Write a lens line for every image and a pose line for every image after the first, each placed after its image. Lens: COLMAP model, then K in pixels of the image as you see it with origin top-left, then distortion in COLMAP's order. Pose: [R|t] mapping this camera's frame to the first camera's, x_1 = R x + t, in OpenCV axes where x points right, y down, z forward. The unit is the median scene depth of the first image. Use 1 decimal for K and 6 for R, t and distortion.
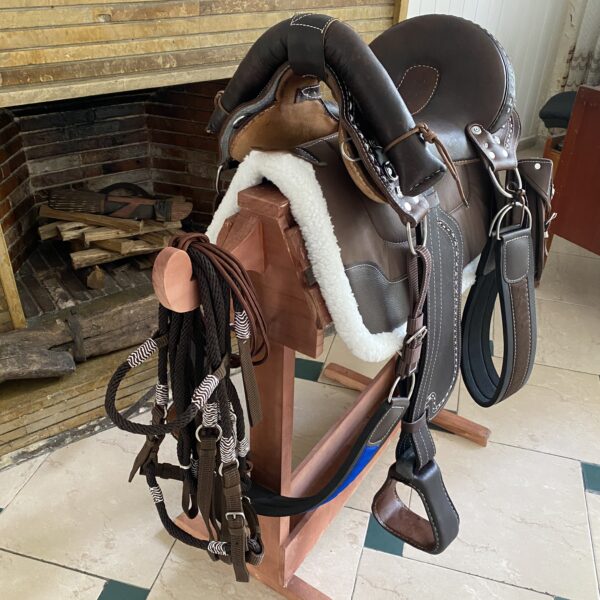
lens RADIAL K [[622.3, 0, 299.7], [0, 622.3, 283.9], [0, 0, 1]] dist [0.006179, 0.032831]
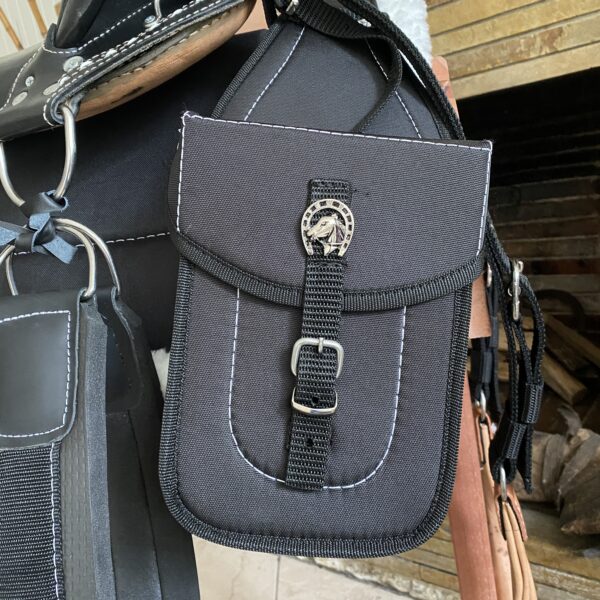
lens RADIAL K [[622.3, 0, 299.7], [0, 622.3, 283.9], [0, 0, 1]] dist [0.006179, 0.032831]
pose [[0.264240, 0.104183, -0.958813, 0.374703], [-0.328992, 0.944257, 0.011935, -0.094399], [0.906610, 0.312288, 0.283786, 0.619805]]
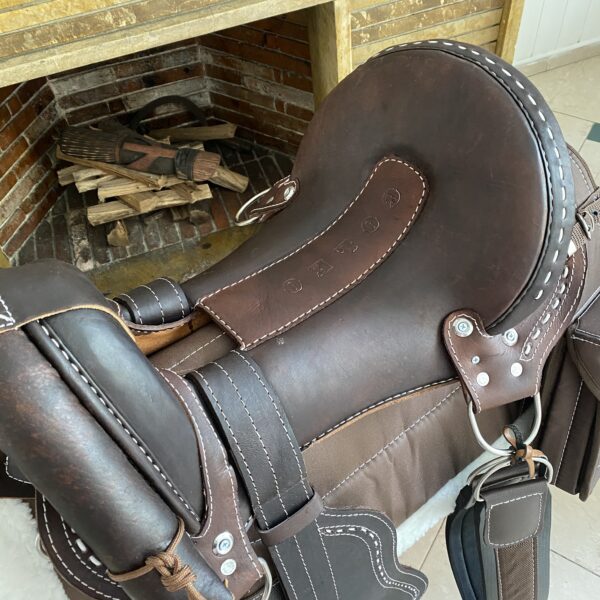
lens RADIAL K [[622.3, 0, 299.7], [0, 622.3, 283.9], [0, 0, 1]] dist [0.006179, 0.032831]
pose [[0.948808, 0.150190, -0.277861, 0.167348], [-0.045510, 0.935540, 0.350278, -0.263999], [0.312558, -0.319701, 0.894482, 0.278905]]
